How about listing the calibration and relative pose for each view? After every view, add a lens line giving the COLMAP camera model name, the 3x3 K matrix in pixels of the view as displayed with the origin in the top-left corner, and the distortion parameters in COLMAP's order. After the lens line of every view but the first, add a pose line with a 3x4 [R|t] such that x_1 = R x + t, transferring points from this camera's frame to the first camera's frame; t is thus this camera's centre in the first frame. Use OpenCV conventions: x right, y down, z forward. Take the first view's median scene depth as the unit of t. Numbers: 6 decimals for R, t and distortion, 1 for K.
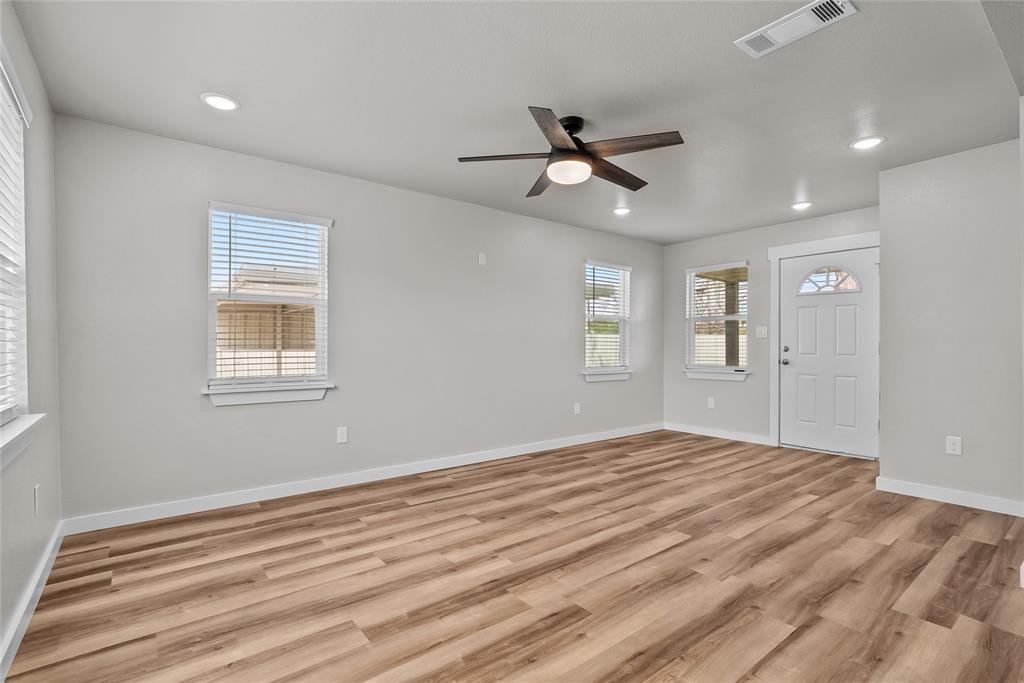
lens RADIAL K [[483.9, 0, 513.4], [0, 483.9, 345.2], [0, 0, 1]] dist [-0.000439, -0.000005]
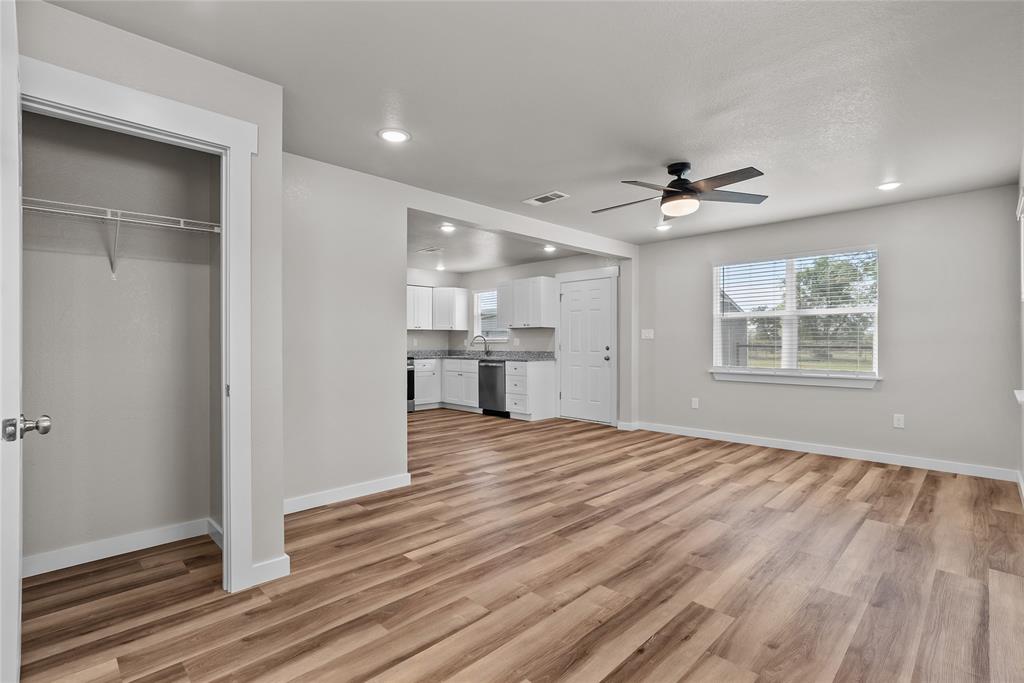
lens RADIAL K [[483.9, 0, 513.4], [0, 483.9, 345.2], [0, 0, 1]] dist [-0.000439, -0.000005]
pose [[-0.992874, 0.000970, -0.119164, 0.621067], [-0.000117, 0.999958, 0.009114, -0.017984], [0.119168, 0.009063, -0.992833, 1.968573]]
